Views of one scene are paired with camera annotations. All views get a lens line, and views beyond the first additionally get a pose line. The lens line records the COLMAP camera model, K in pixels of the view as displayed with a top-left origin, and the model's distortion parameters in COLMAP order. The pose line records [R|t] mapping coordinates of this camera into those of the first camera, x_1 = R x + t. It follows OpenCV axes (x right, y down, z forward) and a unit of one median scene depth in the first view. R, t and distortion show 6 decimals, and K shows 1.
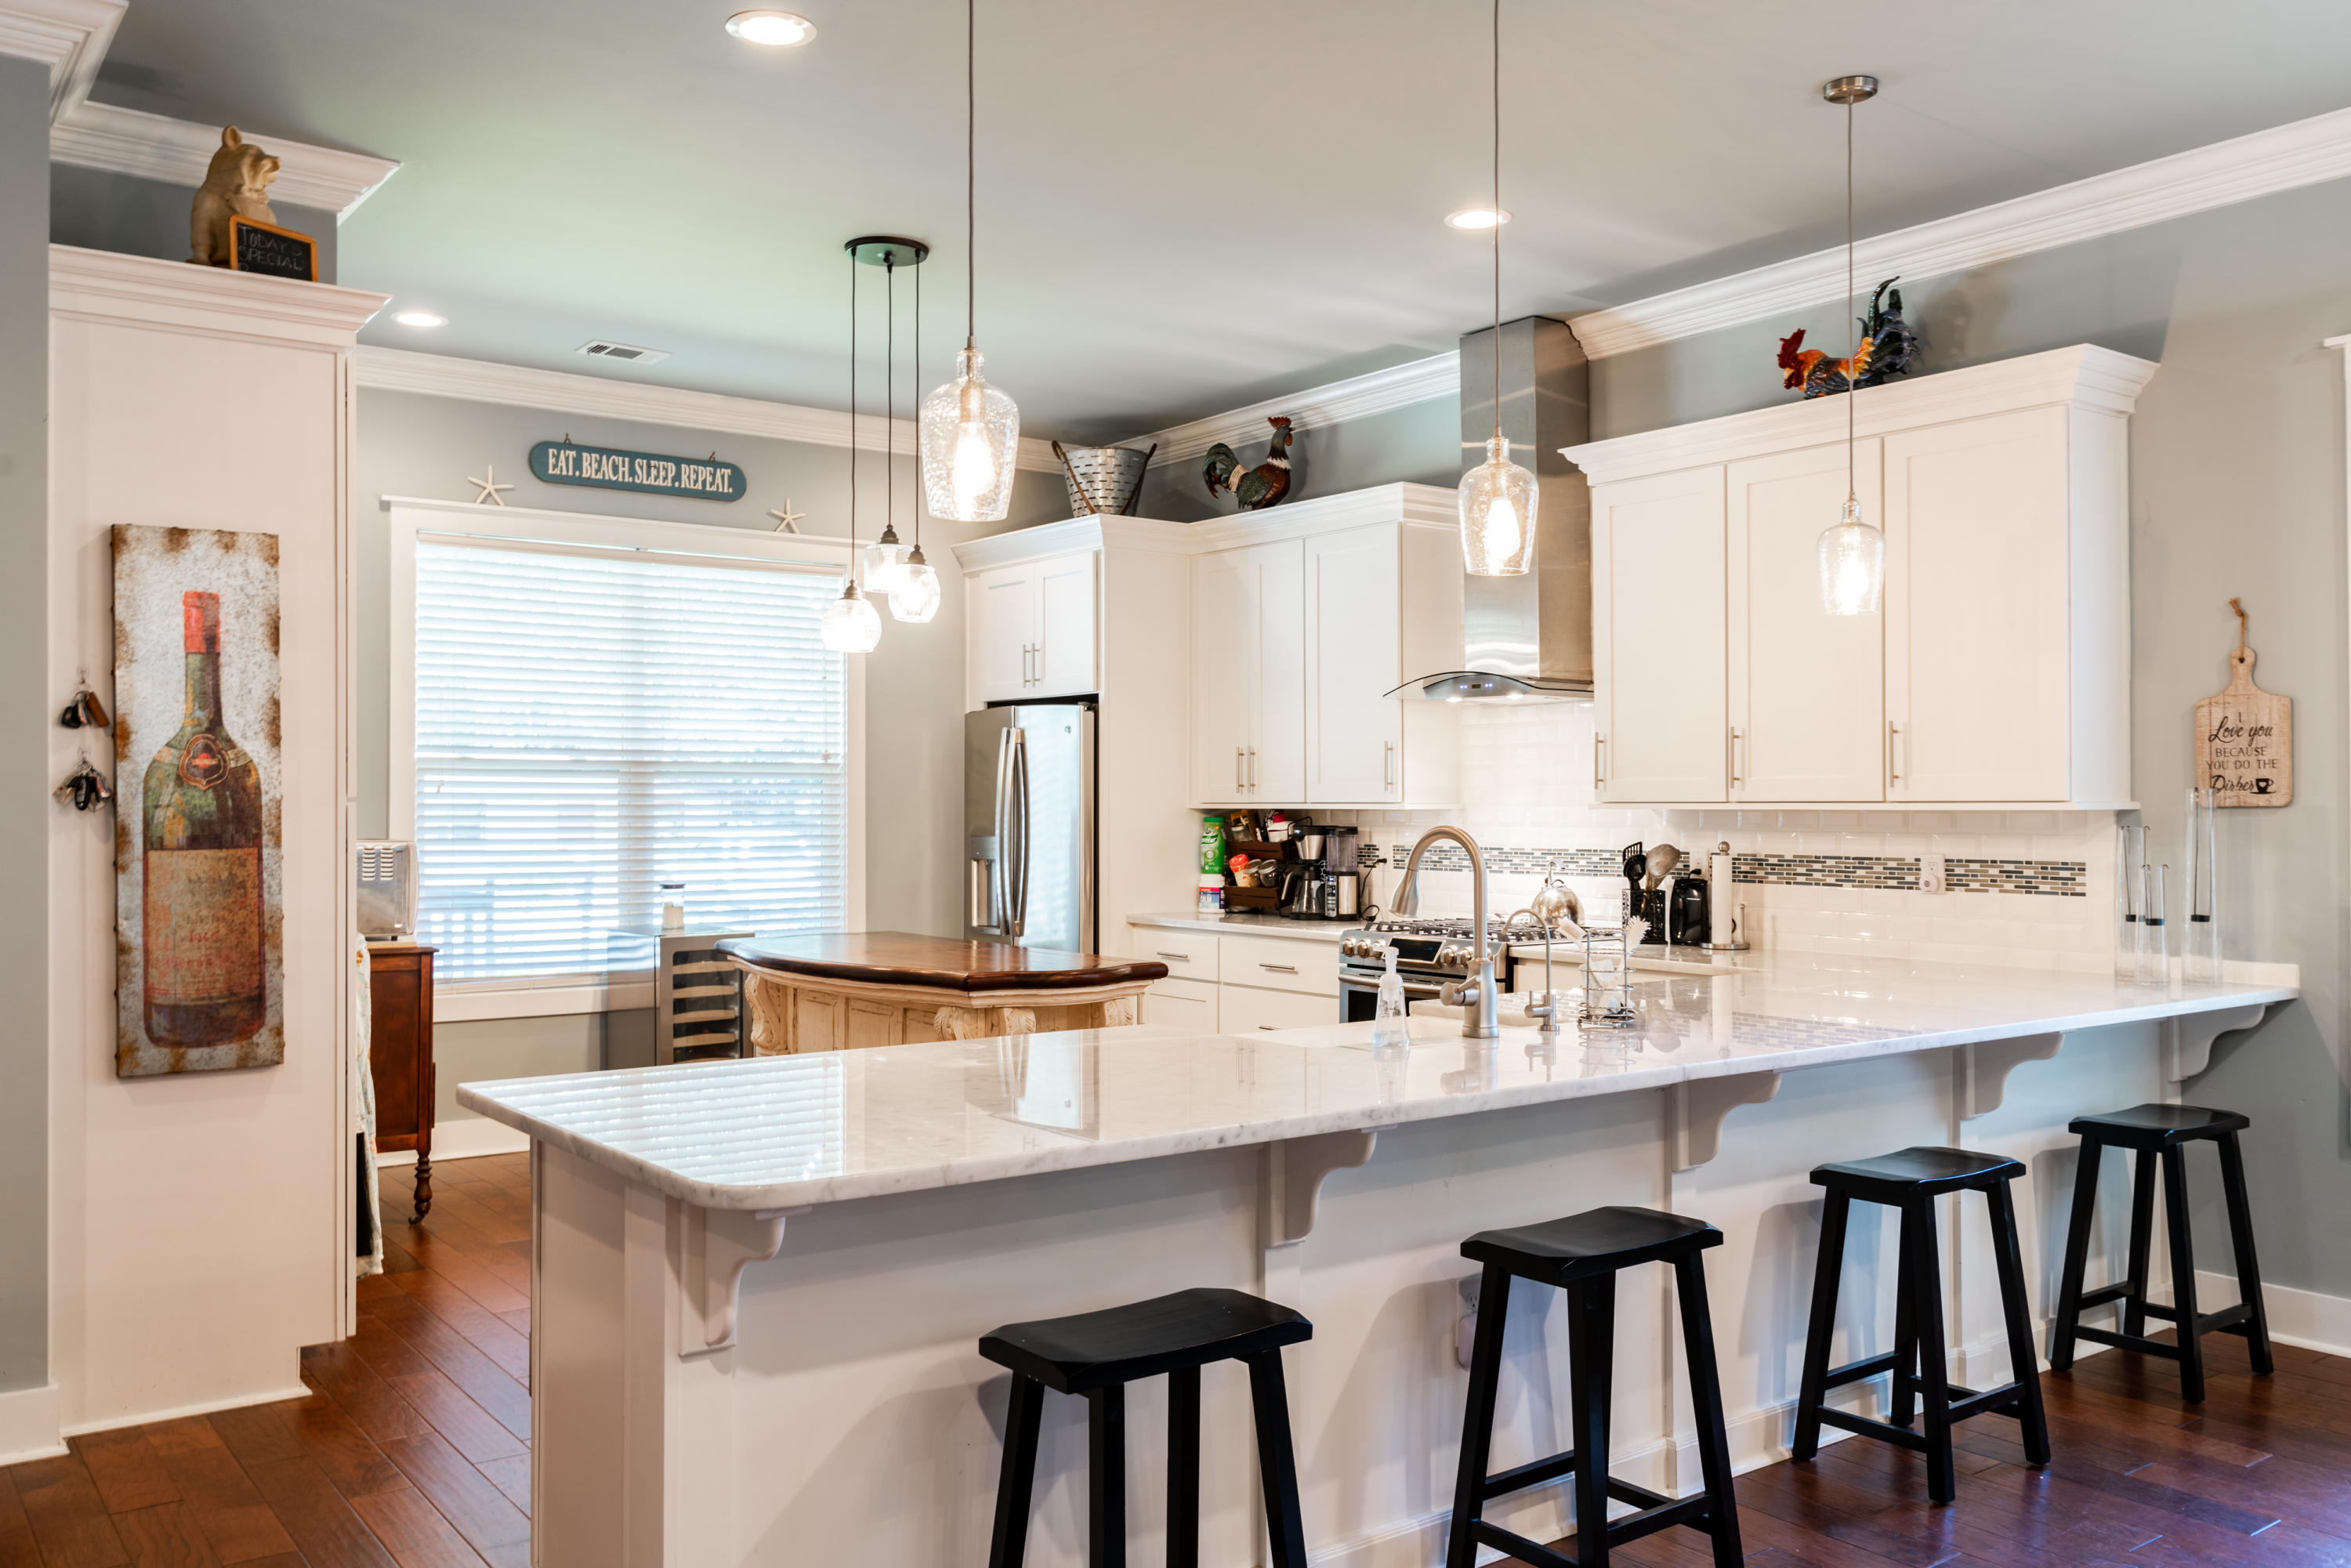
lens RADIAL K [[1866.3, 0, 1175.5], [0, 1866.3, 784.0], [0, 0, 1]] dist [0.001500, -0.006431]
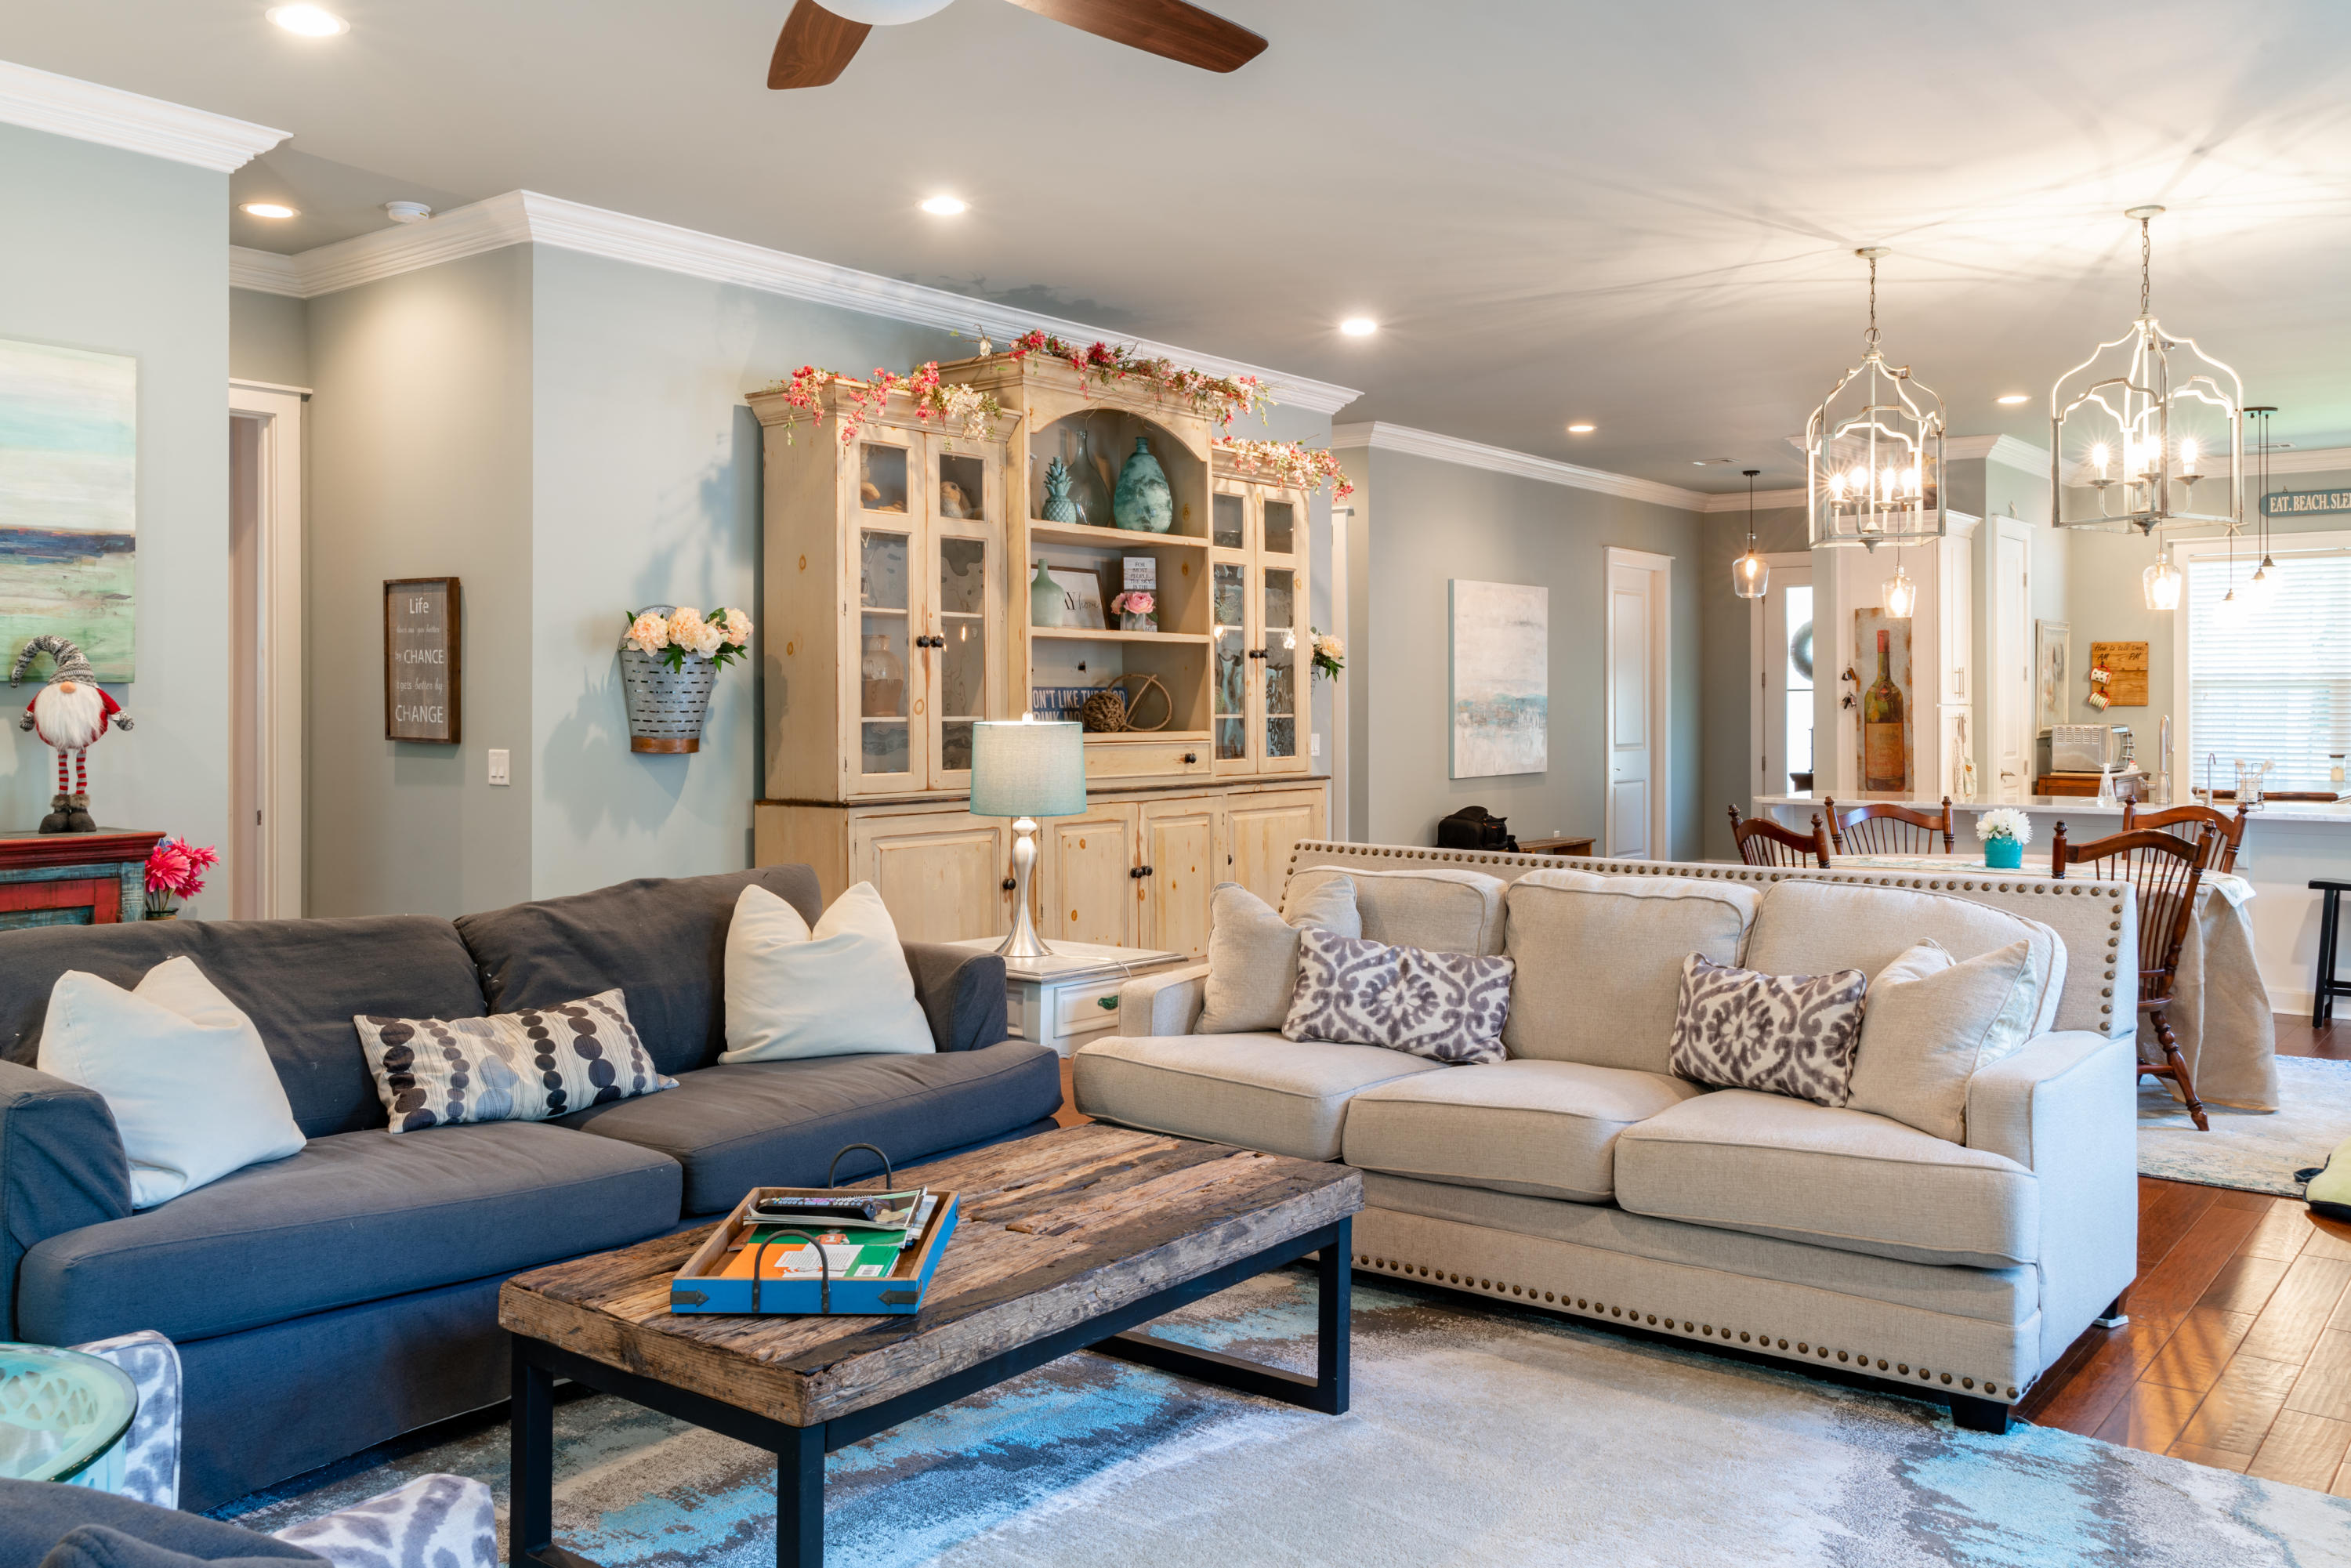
lens RADIAL K [[1888.7, 0, 1179.0], [0, 1888.7, 705.0], [0, 0, 1]] dist [0.000658, -0.001079]
pose [[0.258177, -0.001790, -0.966096, 1.814058], [0.012053, 0.999926, 0.001369, -0.007693], [0.966022, -0.011998, 0.258180, -0.695248]]
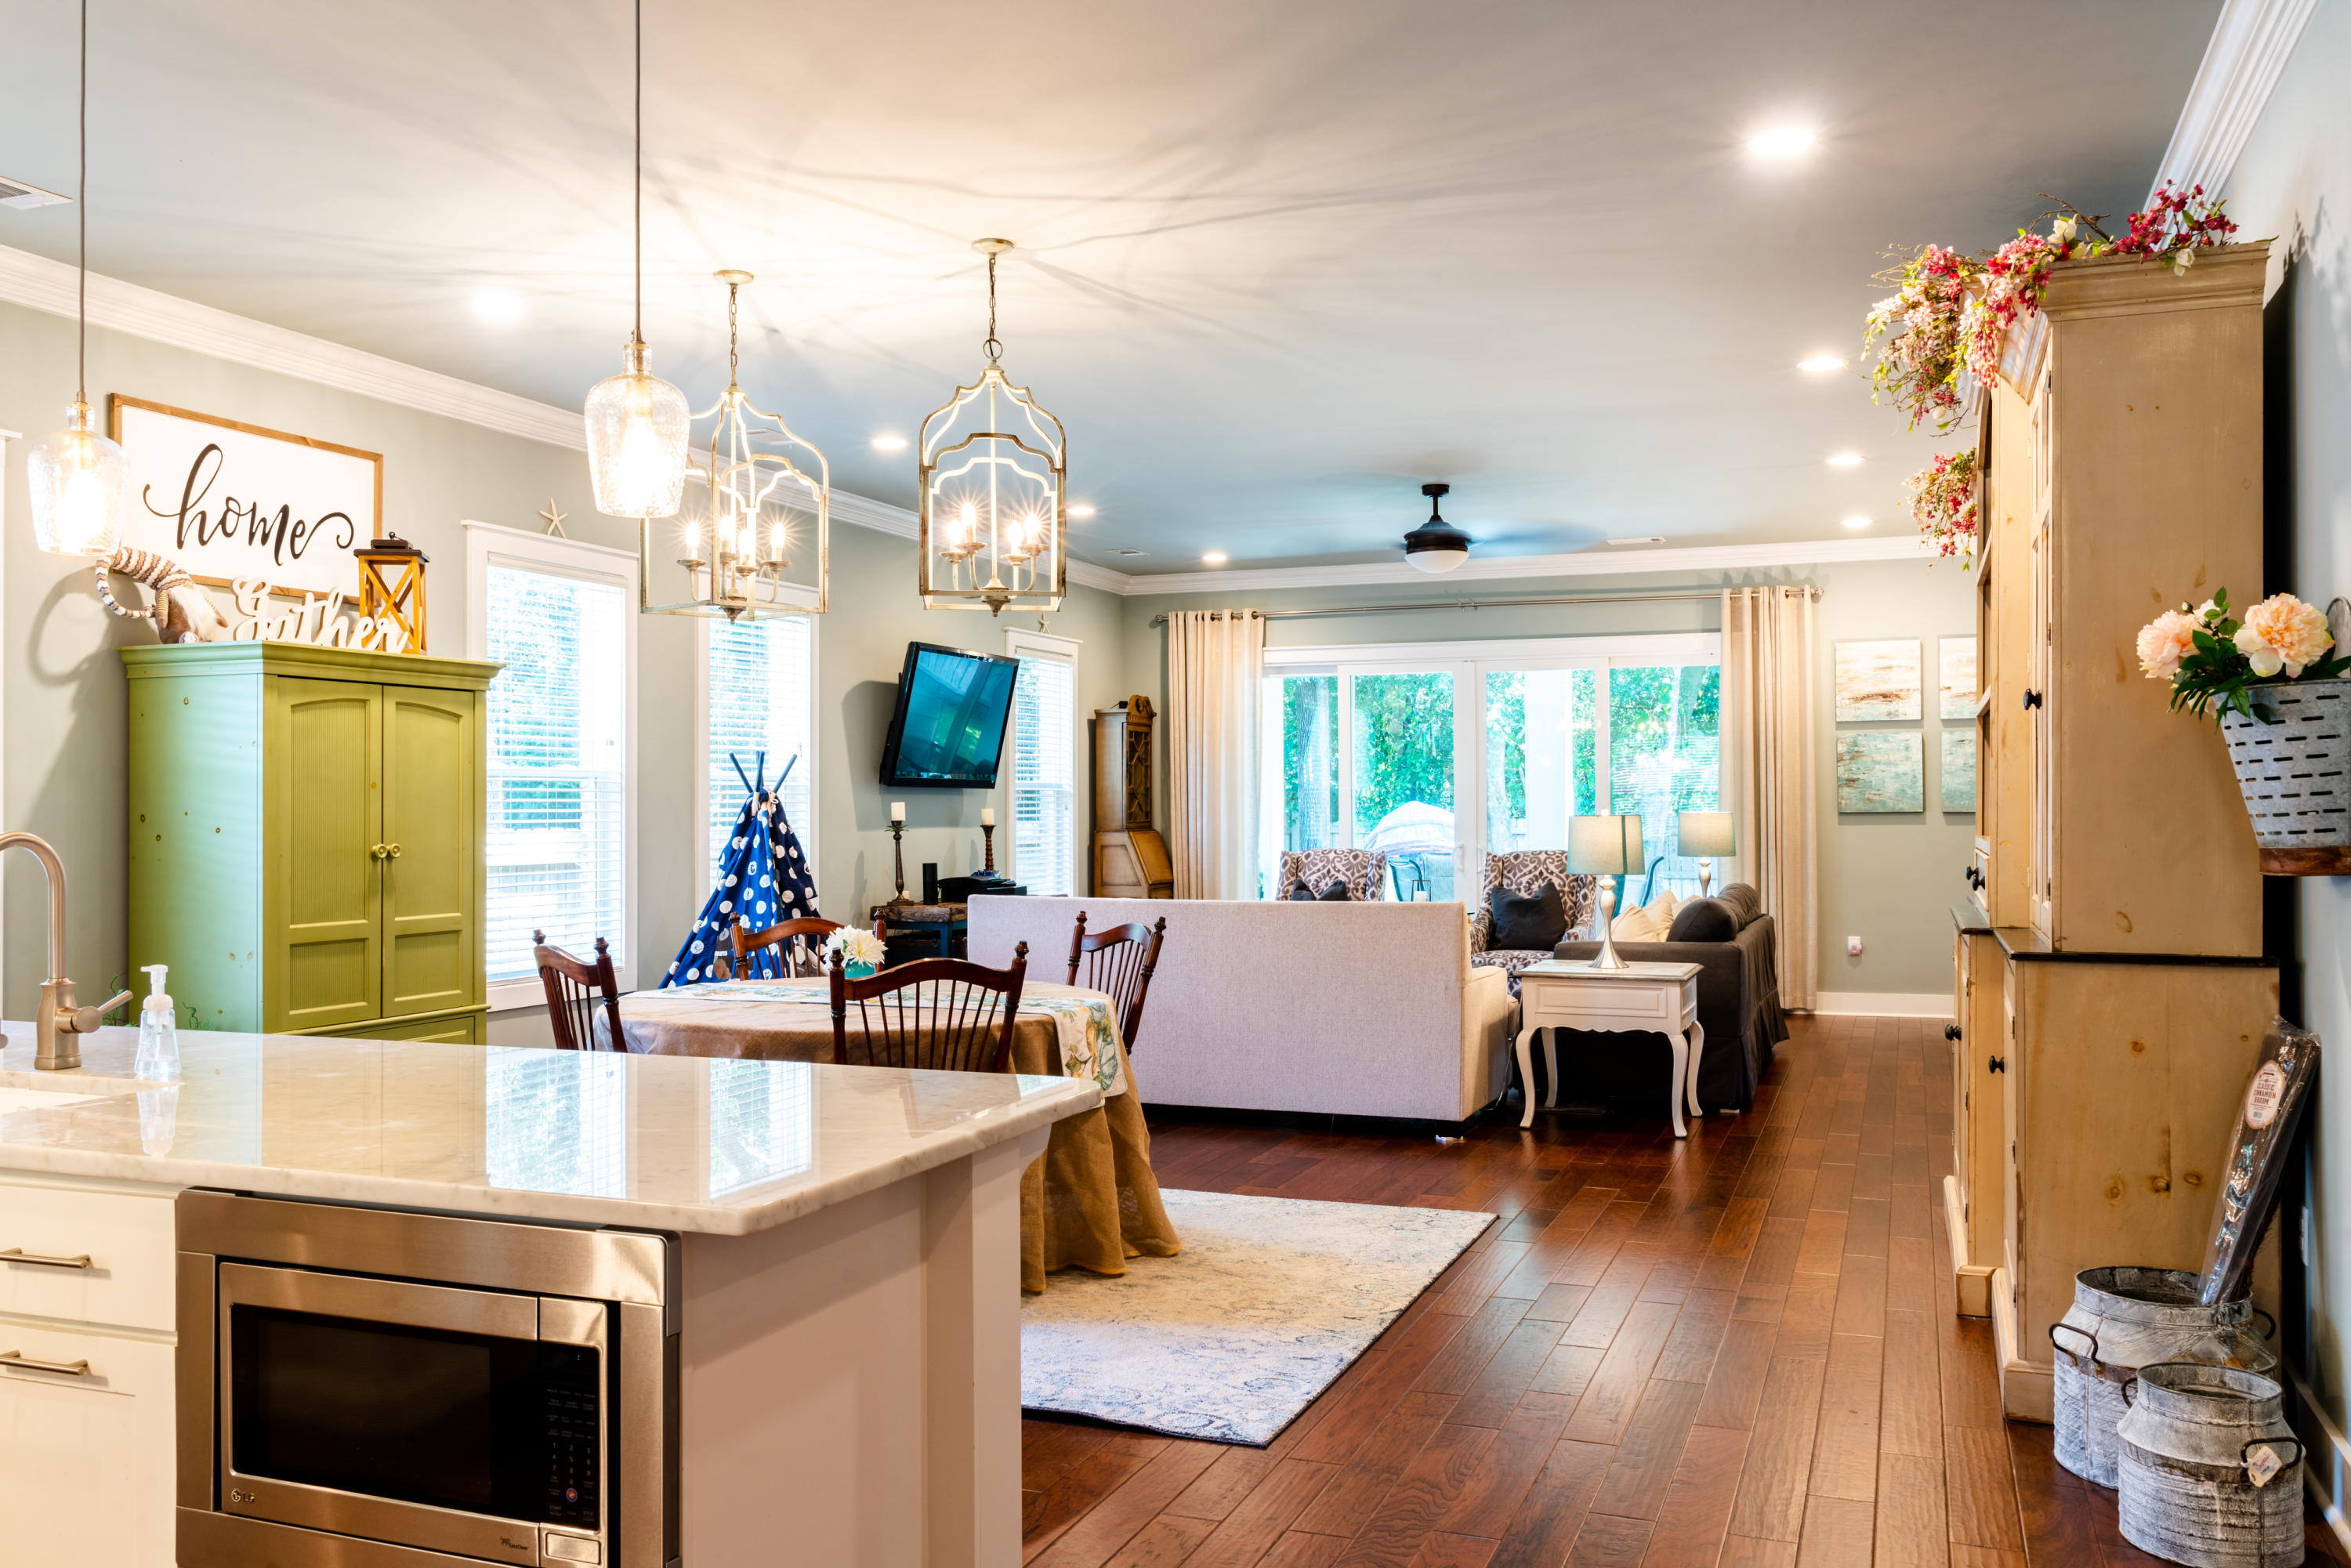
lens RADIAL K [[1896.7, 0, 1175.5], [0, 1896.7, 784.0], [0, 0, 1]] dist [0.000940, -0.002305]
pose [[-0.528508, 0.014148, 0.848810, -0.744128], [-0.006307, 0.999768, -0.020592, 0.013469], [-0.848905, -0.016236, -0.528297, 0.864274]]
